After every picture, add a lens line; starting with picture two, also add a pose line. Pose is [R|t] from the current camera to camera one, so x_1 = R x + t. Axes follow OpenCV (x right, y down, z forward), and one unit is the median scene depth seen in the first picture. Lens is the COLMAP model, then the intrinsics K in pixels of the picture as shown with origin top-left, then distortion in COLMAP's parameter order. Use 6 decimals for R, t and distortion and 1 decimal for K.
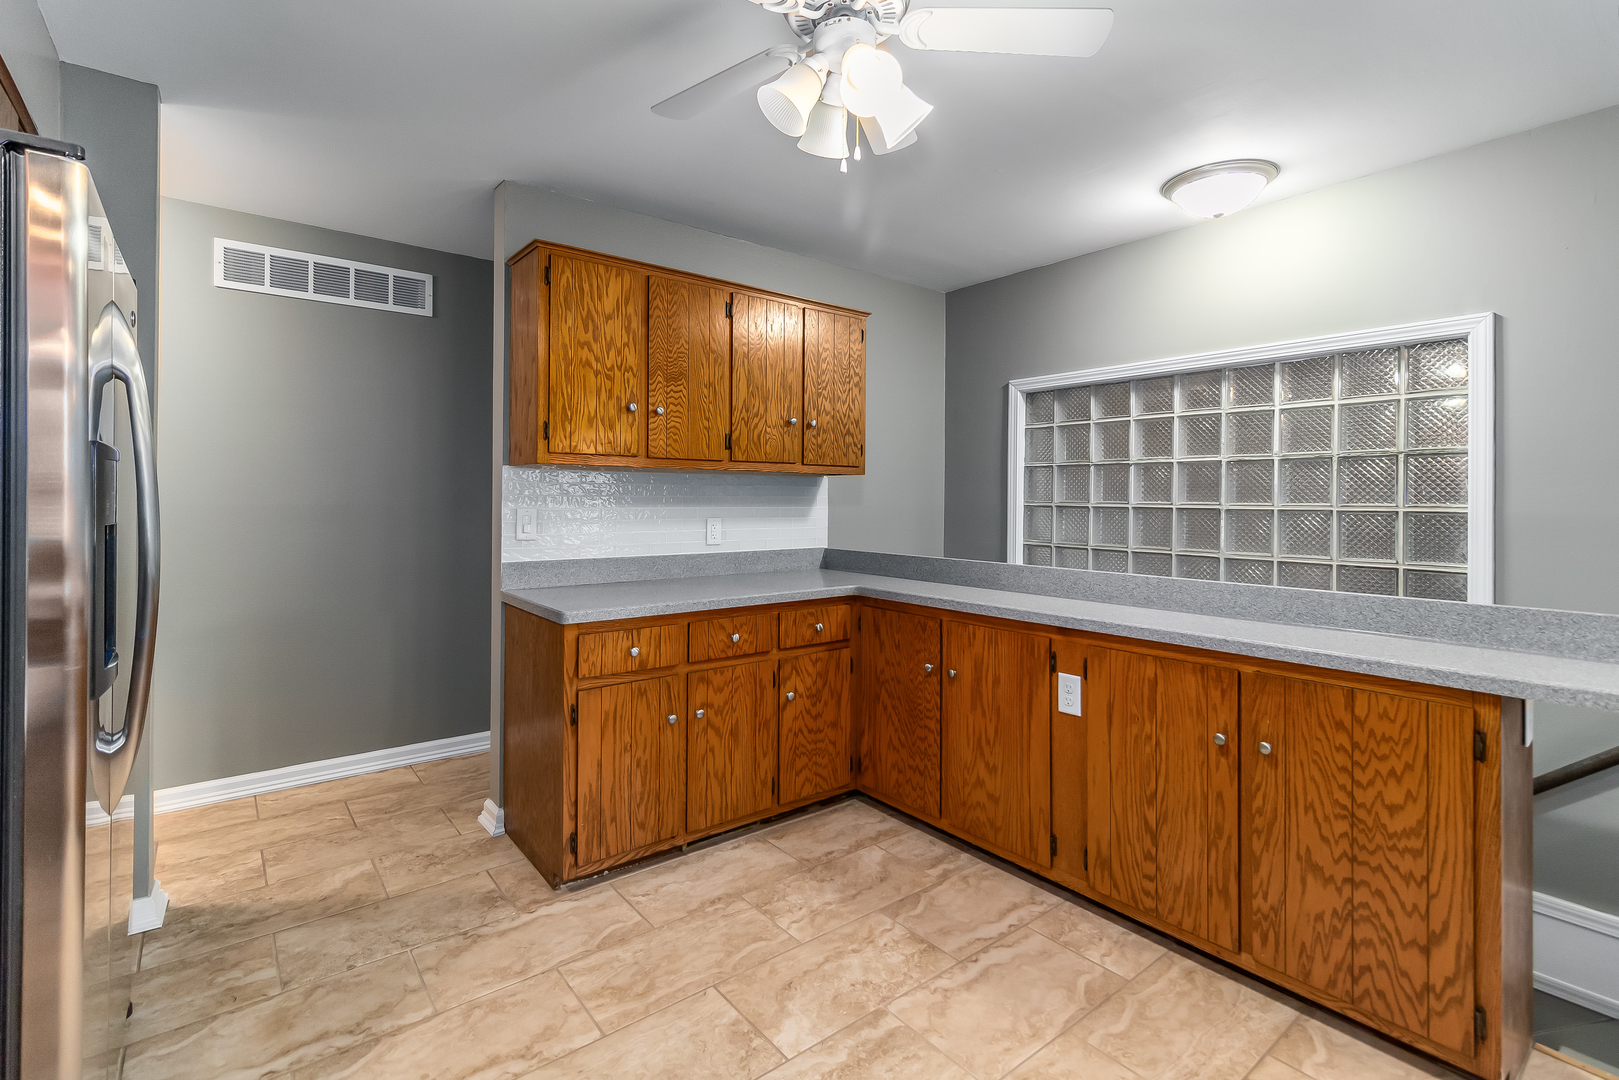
lens RADIAL K [[756.1, 0, 814.1], [0, 756.1, 494.0], [0, 0, 1]] dist [0.006261, -0.001211]
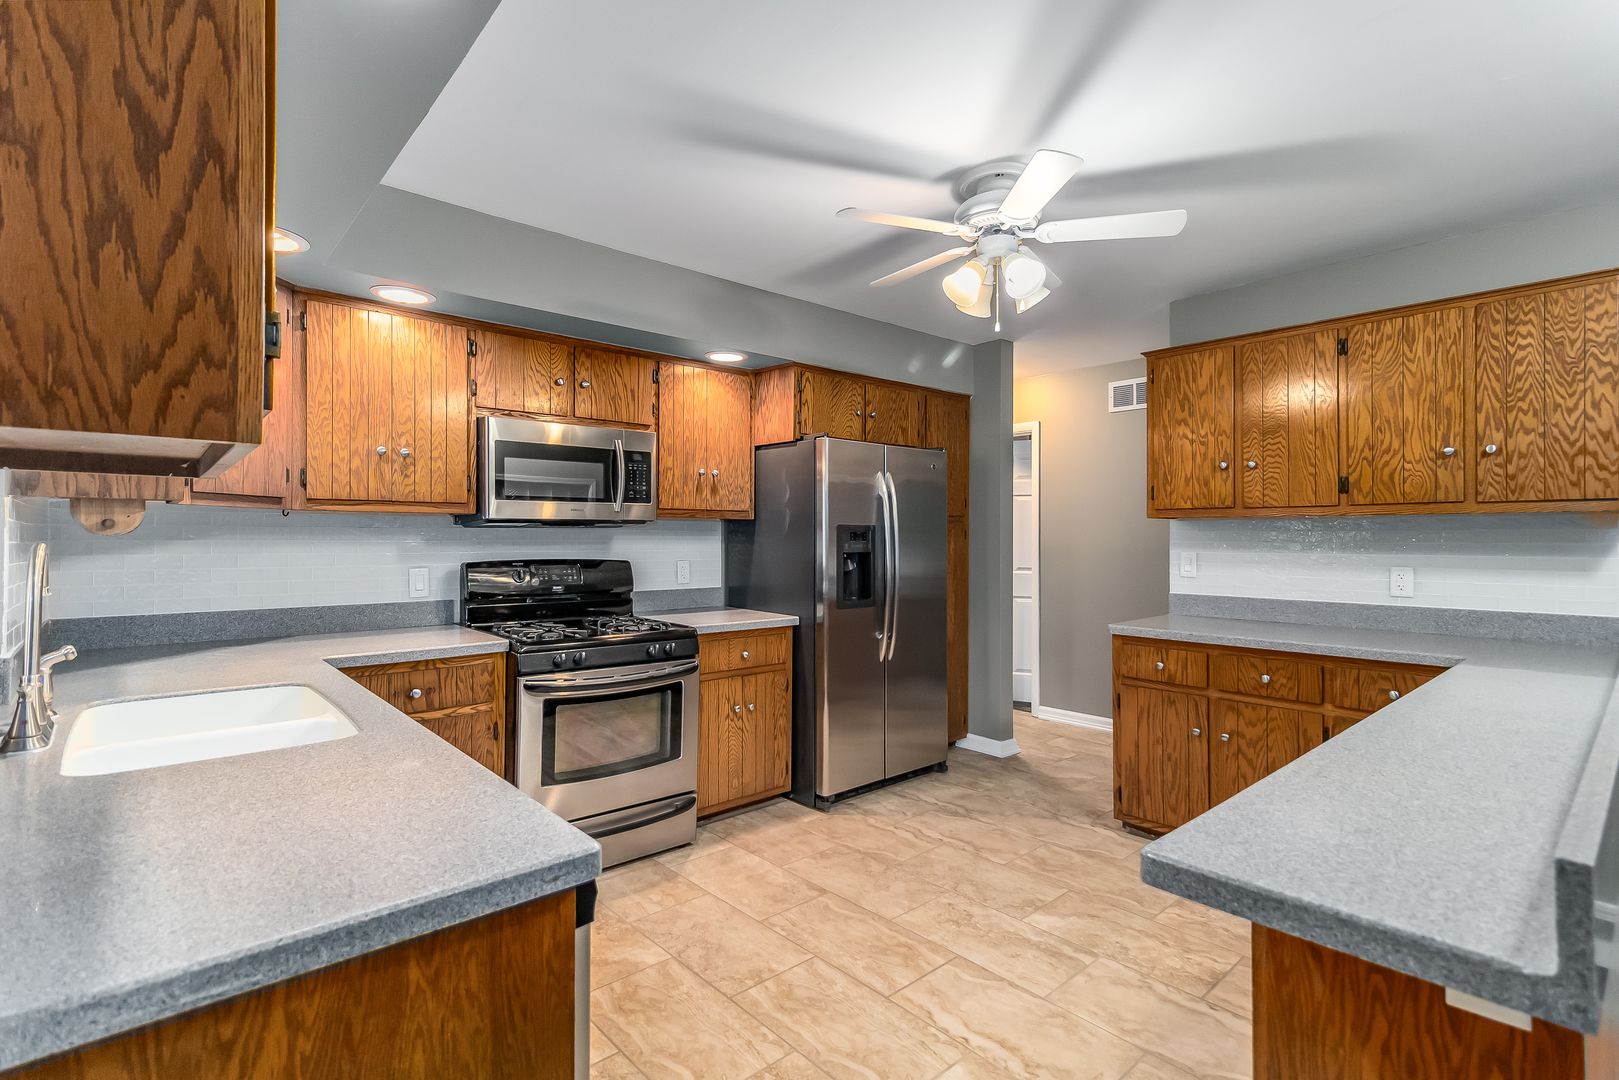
lens RADIAL K [[756.1, 0, 815.9], [0, 756.1, 530.5], [0, 0, 1]] dist [0.006261, -0.001211]
pose [[0.061338, -0.016410, -0.997982, 0.978035], [0.002607, 0.999864, -0.016281, 0.001941], [0.998114, -0.001603, 0.061372, 0.344641]]
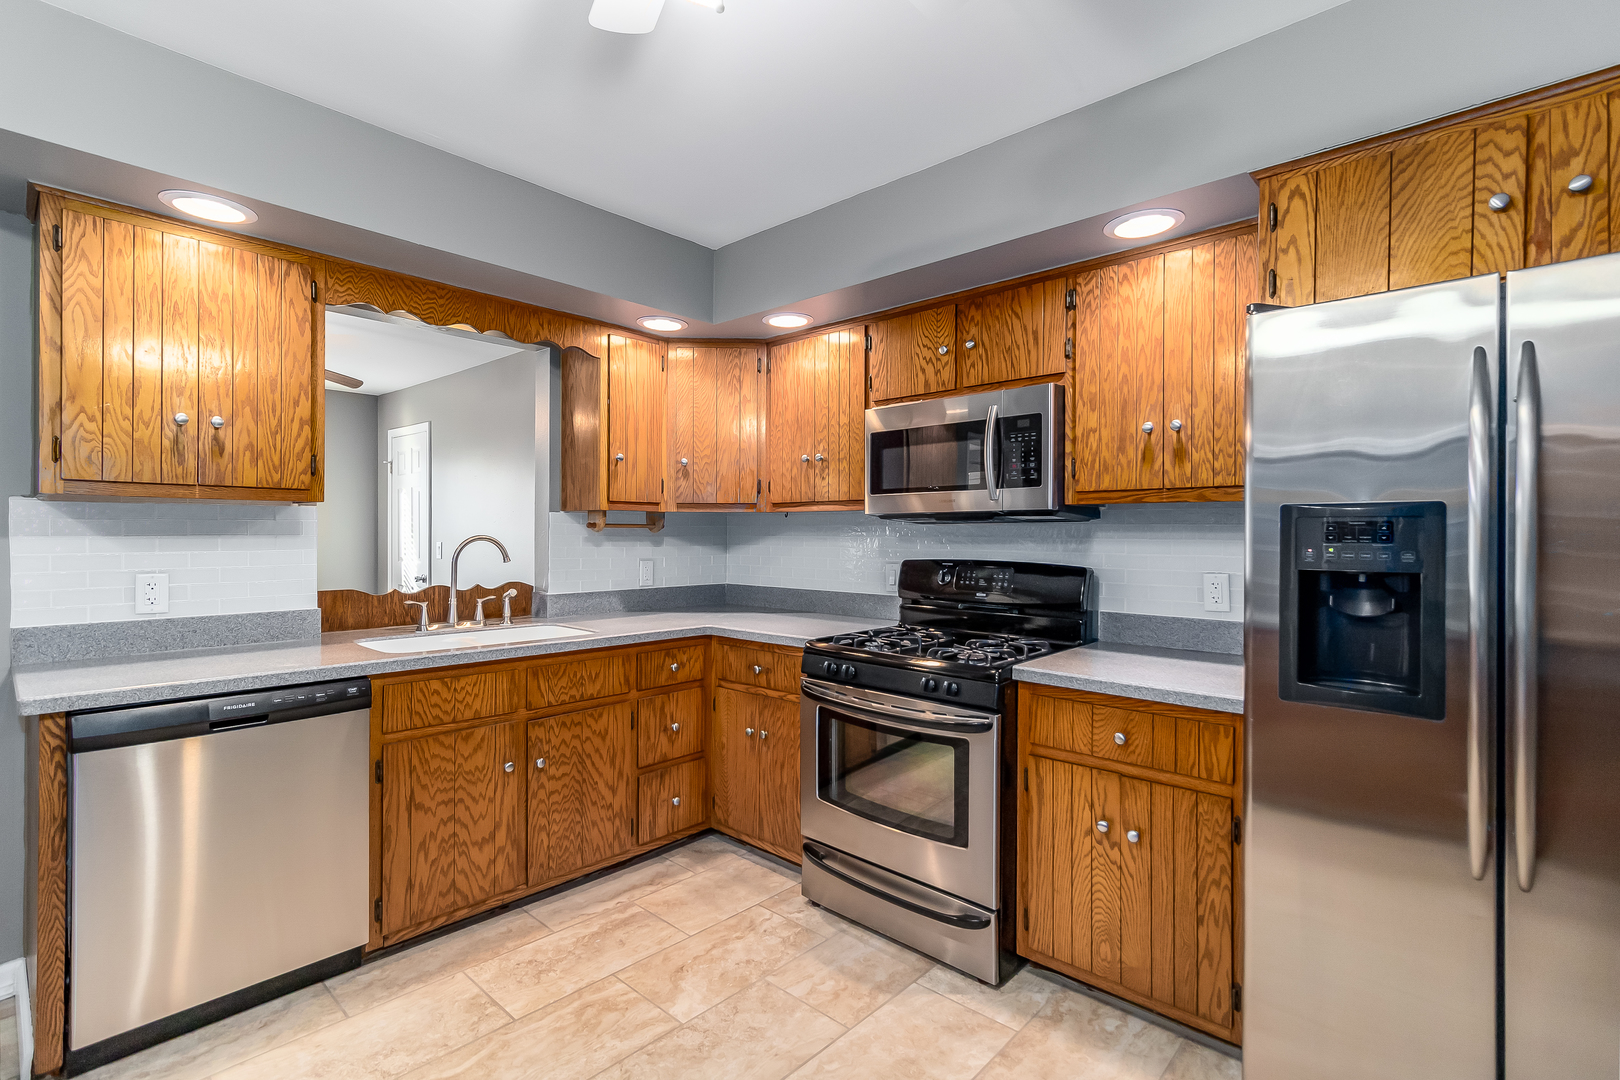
lens RADIAL K [[756.6, 0, 813.7], [0, 756.6, 532.9], [0, 0, 1]] dist [0.006261, -0.001211]
pose [[-0.986475, -0.009833, -0.163615, 0.038567], [-0.009109, 0.999945, -0.005177, -0.002919], [0.163657, -0.003616, -0.986511, 1.029767]]
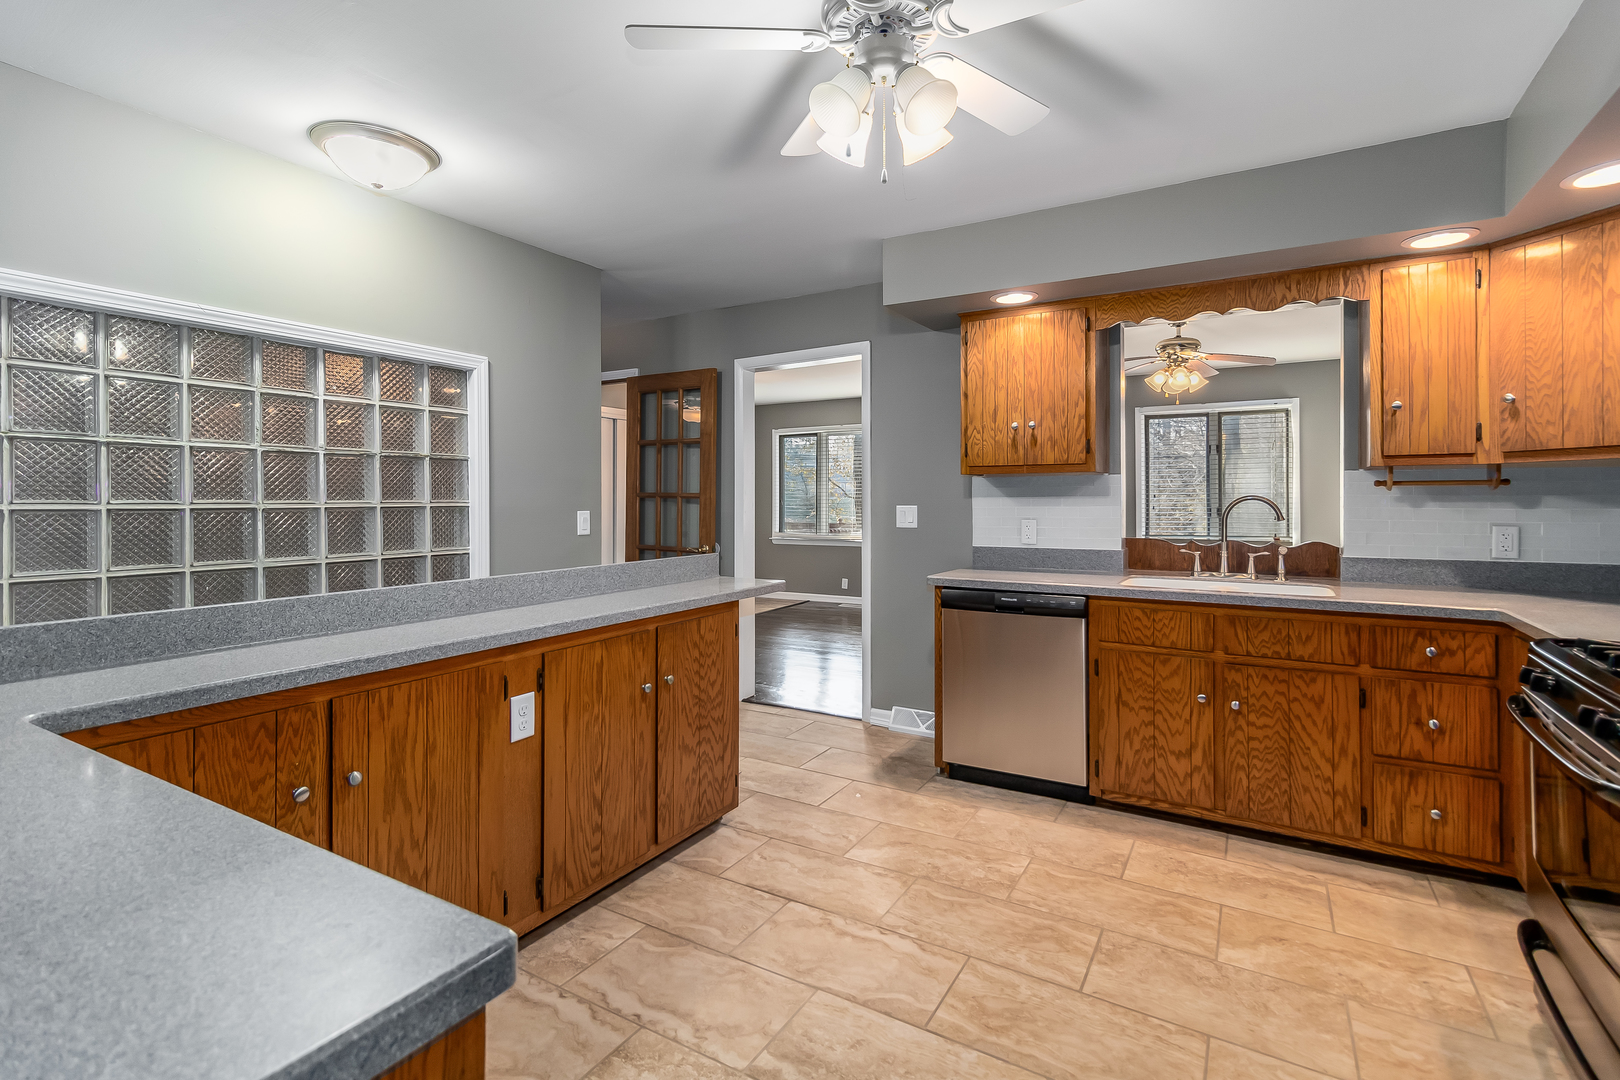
lens RADIAL K [[756.6, 0, 816.0], [0, 756.6, 498.4], [0, 0, 1]] dist [0.006261, -0.001211]
pose [[-0.360923, -0.002511, 0.932592, -0.569772], [-0.004025, 0.999991, 0.001135, 0.005875], [-0.932587, -0.003344, -0.360930, 0.929418]]
